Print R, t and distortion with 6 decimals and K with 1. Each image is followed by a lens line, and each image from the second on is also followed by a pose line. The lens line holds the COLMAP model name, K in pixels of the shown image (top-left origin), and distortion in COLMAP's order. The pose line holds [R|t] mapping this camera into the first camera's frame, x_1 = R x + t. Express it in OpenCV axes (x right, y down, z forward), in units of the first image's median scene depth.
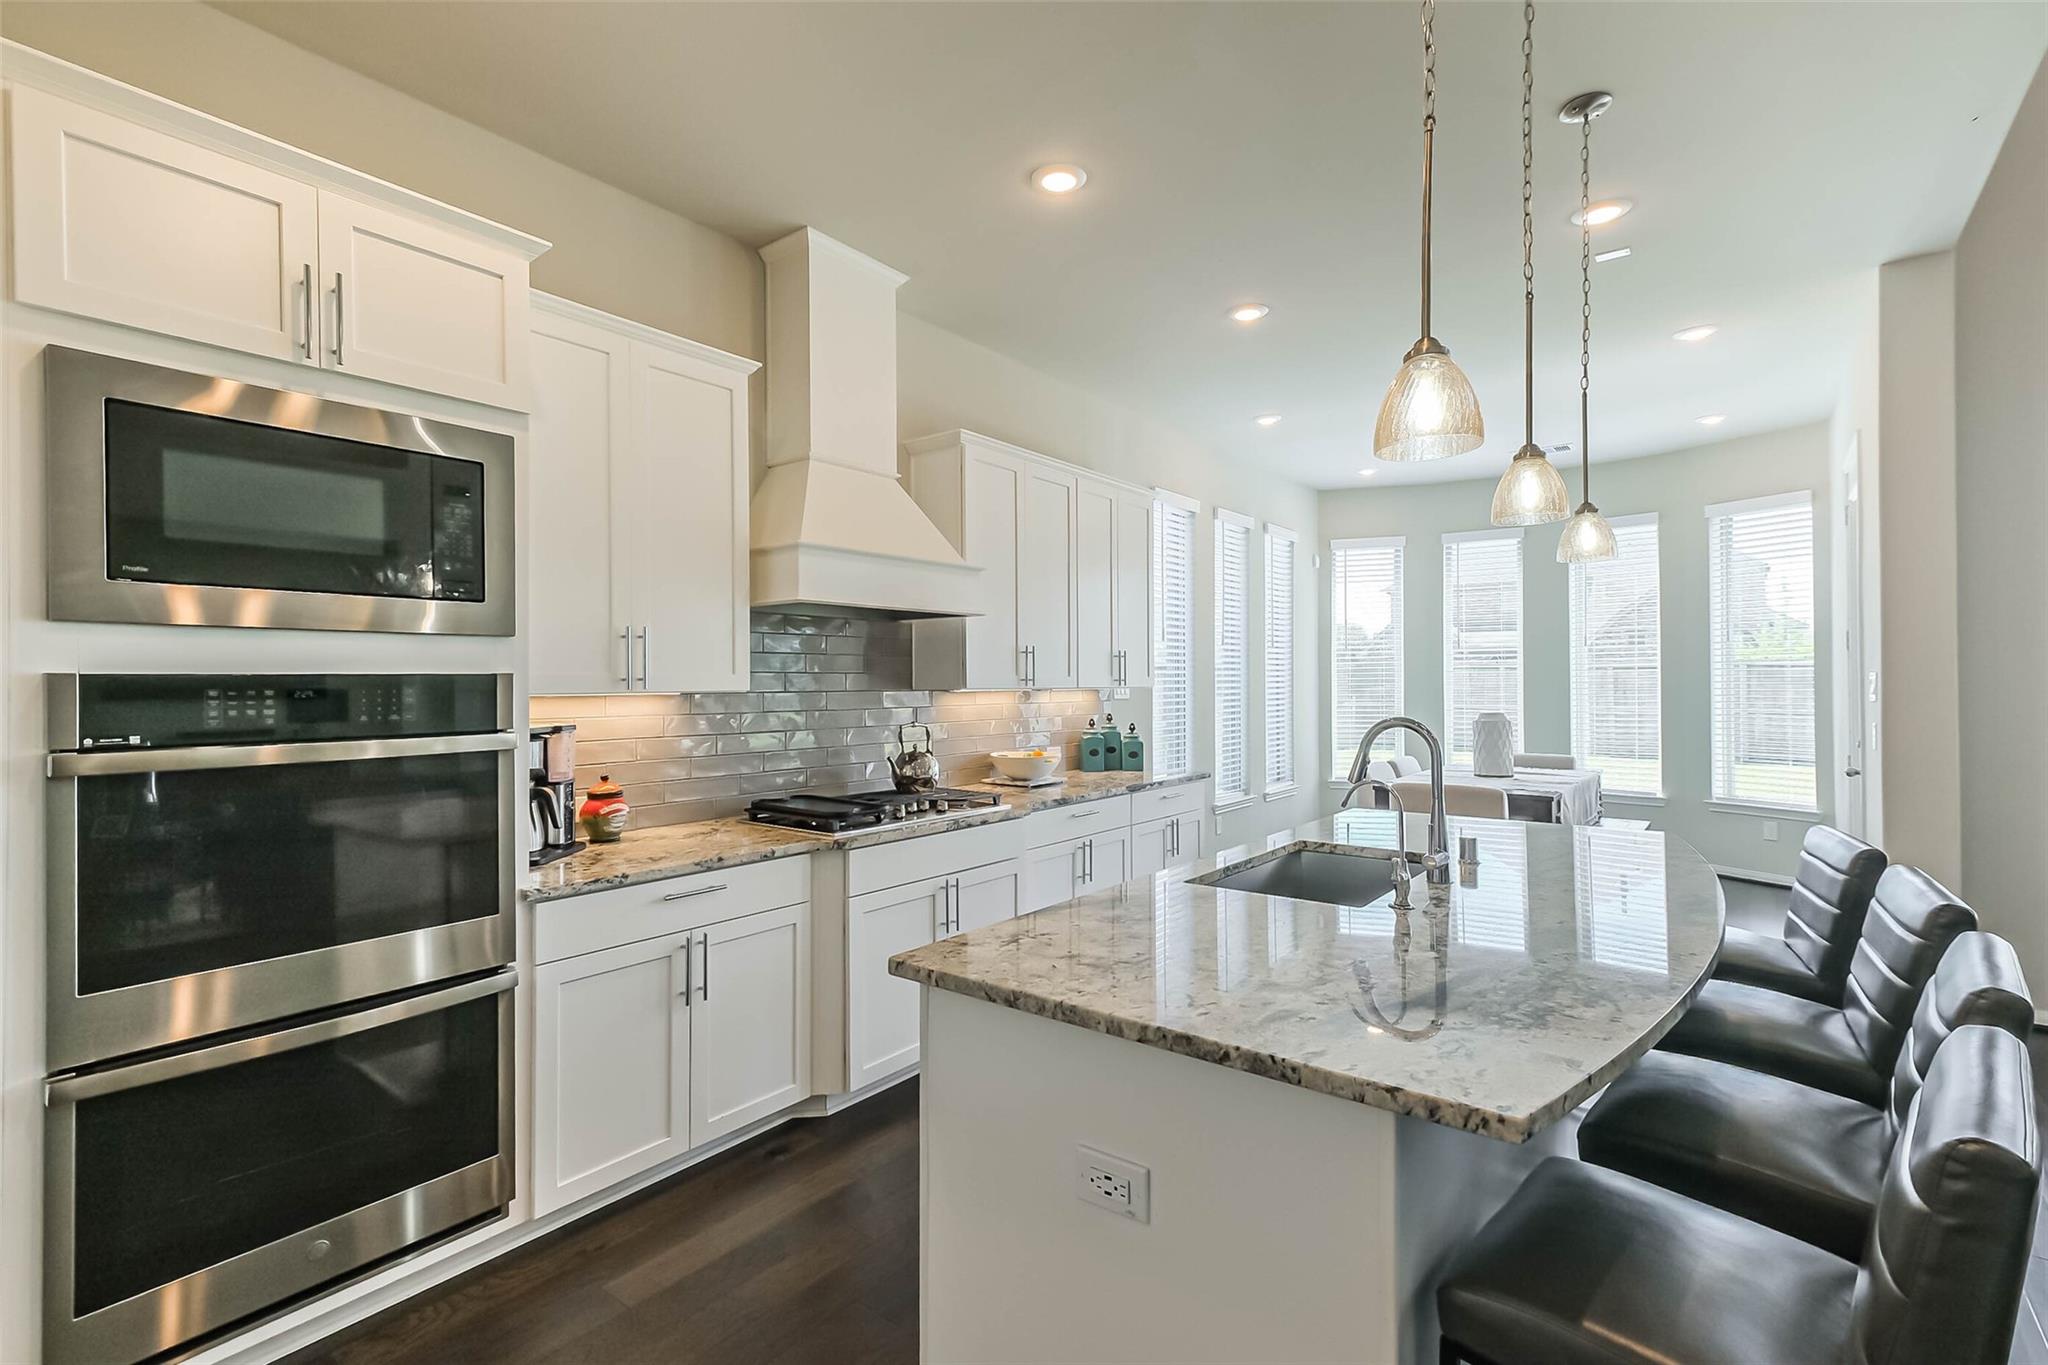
lens RADIAL K [[918.8, 0, 1013.3], [0, 918.8, 675.8], [0, 0, 1]] dist [0.012504, 0.000152]
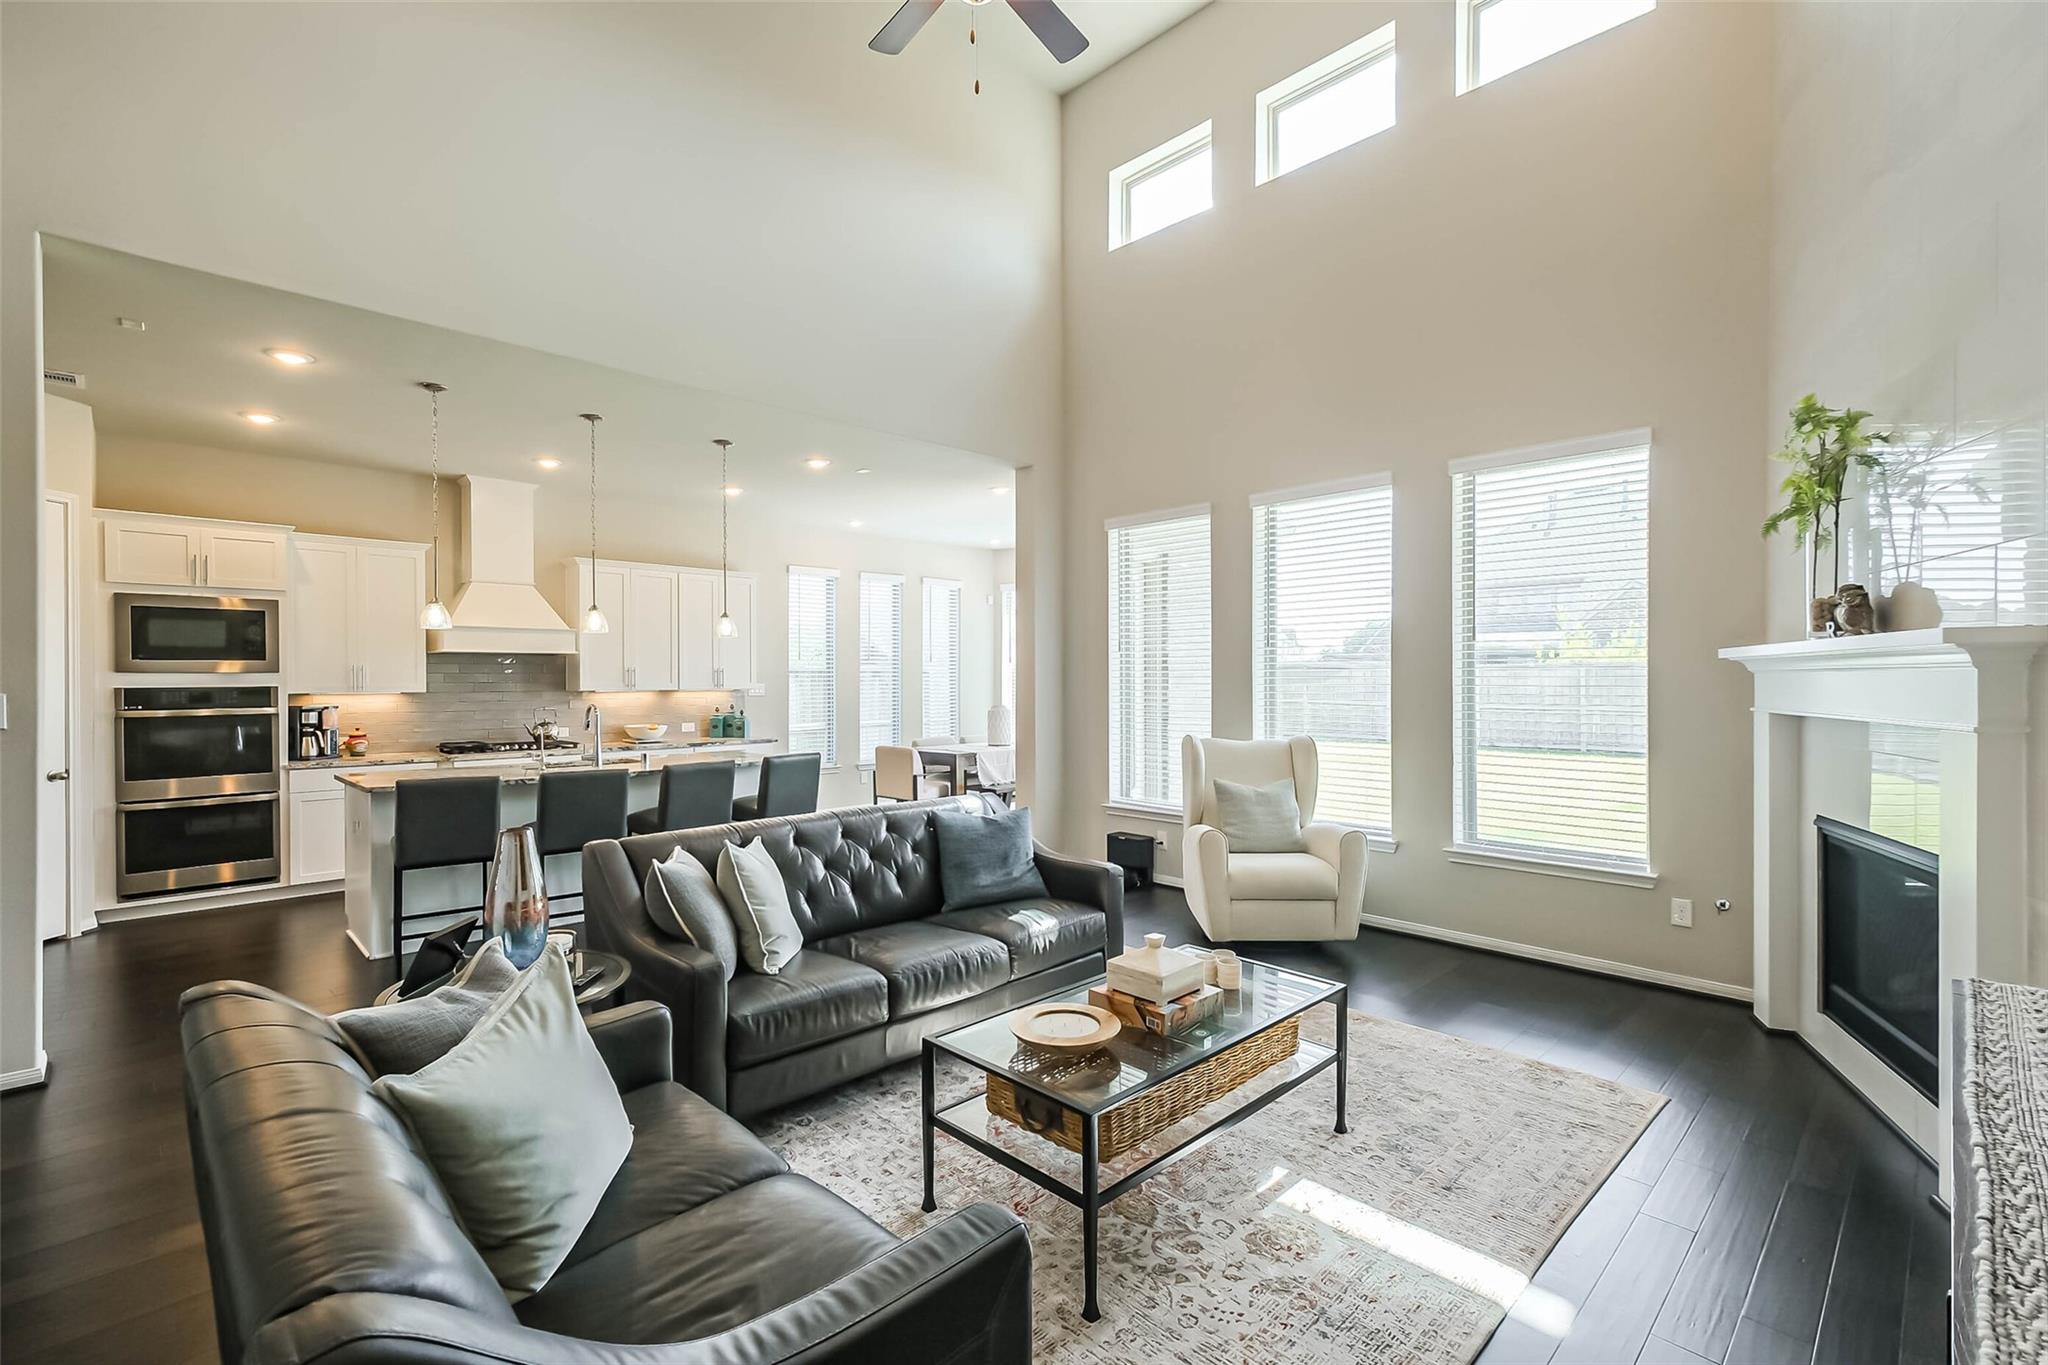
lens RADIAL K [[918.8, 0, 1016.9], [0, 918.8, 684.9], [0, 0, 1]] dist [0.012504, 0.000152]
pose [[0.986841, 0.004110, -0.161641, 2.102737], [-0.001614, 0.999877, 0.015570, -0.053798], [0.161686, -0.015105, 0.986727, -1.387925]]
